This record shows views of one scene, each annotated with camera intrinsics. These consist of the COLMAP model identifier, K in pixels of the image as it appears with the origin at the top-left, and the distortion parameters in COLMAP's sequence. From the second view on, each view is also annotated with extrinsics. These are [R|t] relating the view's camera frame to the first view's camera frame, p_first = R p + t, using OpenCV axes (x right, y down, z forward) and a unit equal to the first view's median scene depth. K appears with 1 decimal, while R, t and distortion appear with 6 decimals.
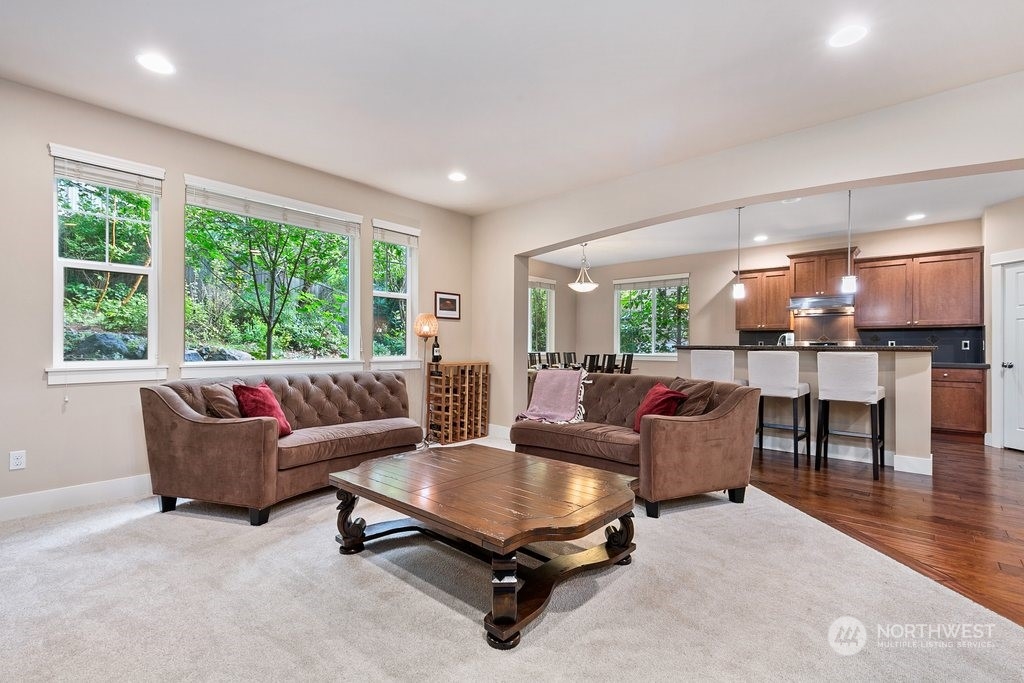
lens RADIAL K [[460.5, 0, 511.1], [0, 460.5, 345.2], [0, 0, 1]] dist [0.001408, 0.000219]
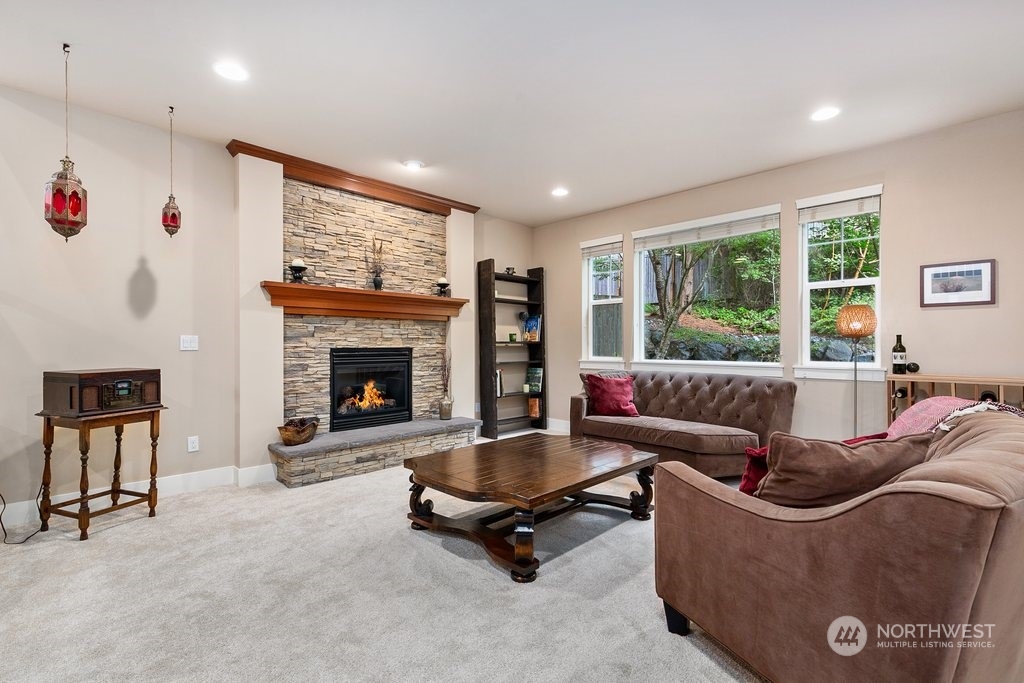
lens RADIAL K [[460.5, 0, 509.6], [0, 460.5, 346.5], [0, 0, 1]] dist [0.001408, 0.000219]
pose [[-0.061957, -0.007881, -0.998048, 0.520154], [-0.005086, 0.999958, -0.007580, 0.005258], [0.998066, 0.004606, -0.061995, 0.460752]]
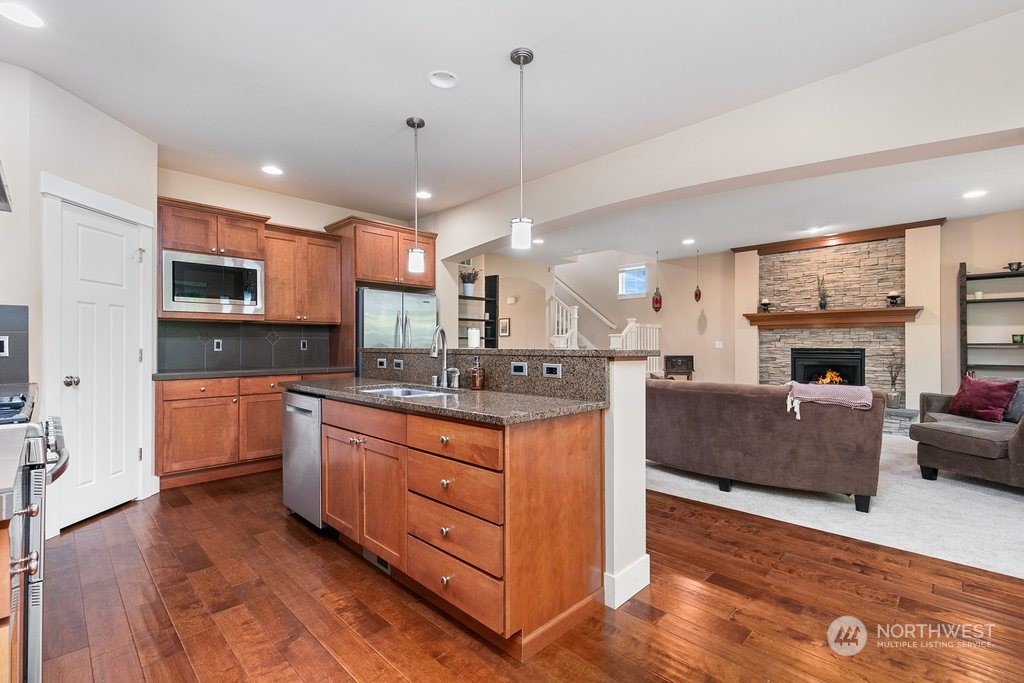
lens RADIAL K [[460.5, 0, 513.1], [0, 460.5, 341.9], [0, 0, 1]] dist [0.001408, 0.000219]
pose [[-0.998952, -0.008159, 0.045039, 0.469405], [-0.008036, 0.999963, 0.002916, -0.015060], [-0.045061, 0.002551, -0.998981, 1.655421]]
